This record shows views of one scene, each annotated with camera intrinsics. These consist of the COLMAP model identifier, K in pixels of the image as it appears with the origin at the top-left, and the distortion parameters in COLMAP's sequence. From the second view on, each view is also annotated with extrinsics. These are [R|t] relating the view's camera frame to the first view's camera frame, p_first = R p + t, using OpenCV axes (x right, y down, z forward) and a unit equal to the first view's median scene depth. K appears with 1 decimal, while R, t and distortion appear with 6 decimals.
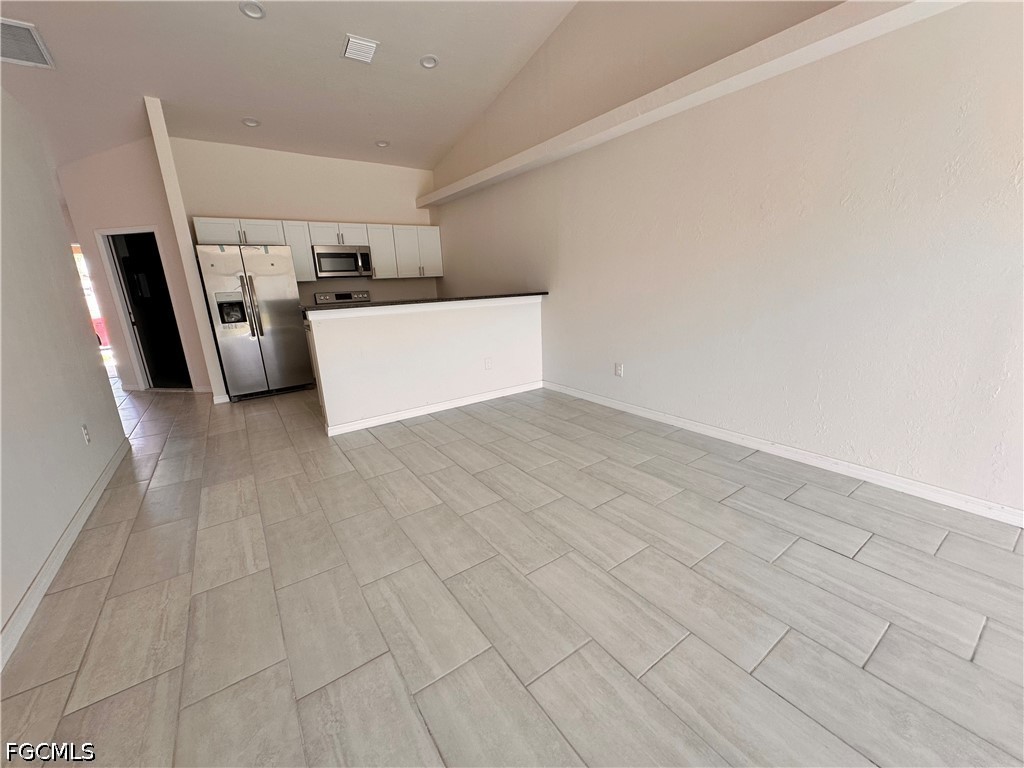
lens RADIAL K [[411.8, 0, 512.0], [0, 411.8, 384.0], [0, 0, 1]] dist [-0.001851, 0.000086]
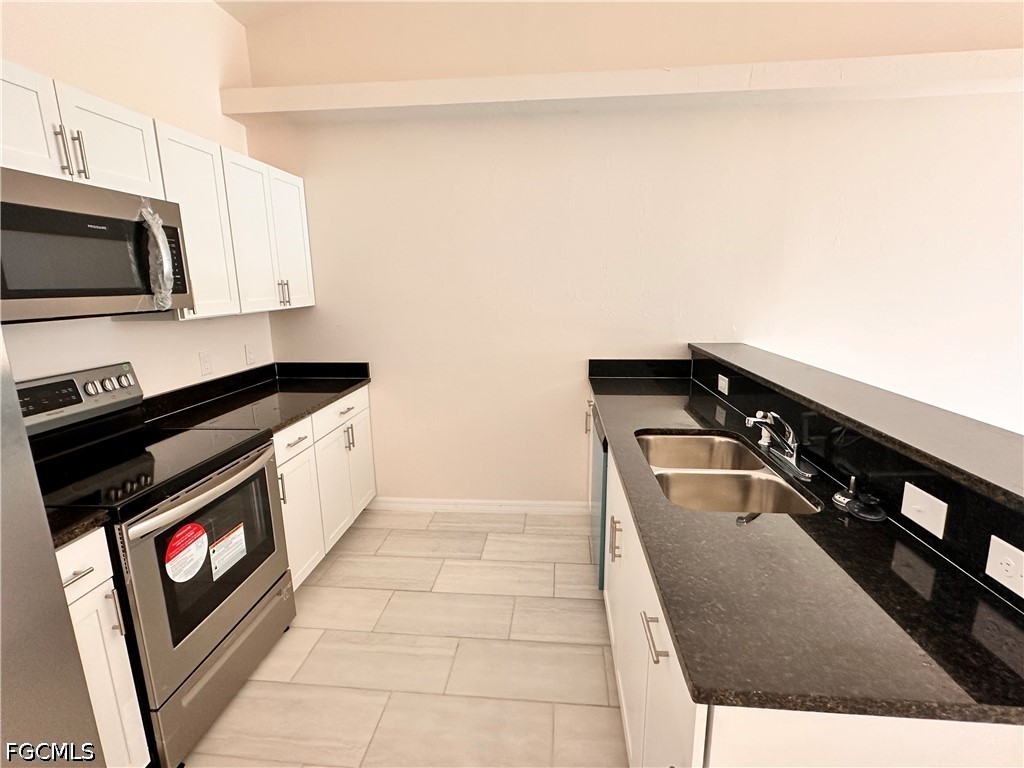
lens RADIAL K [[492.7, 0, 512.0], [0, 492.7, 384.0], [0, 0, 1]] dist [-0.000966, 0.000259]
pose [[0.645639, -0.122682, 0.753723, -0.465129], [0.171610, 0.985075, 0.013337, -0.185252], [-0.744110, 0.120736, 0.657056, 0.640998]]
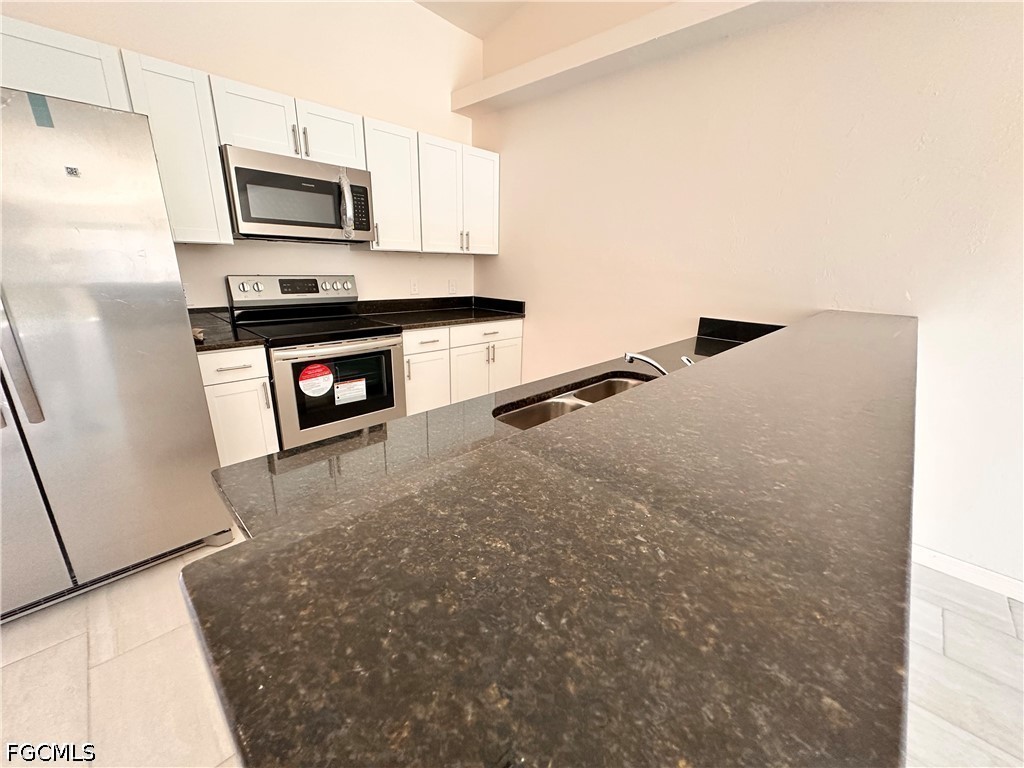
lens RADIAL K [[411.8, 0, 512.0], [0, 411.8, 384.0], [0, 0, 1]] dist [-0.001851, 0.000086]
pose [[0.980187, 0.009972, 0.197825, -0.285230], [-0.017919, 0.999101, 0.038418, -0.135891], [-0.197264, -0.041201, 0.979484, 0.550030]]
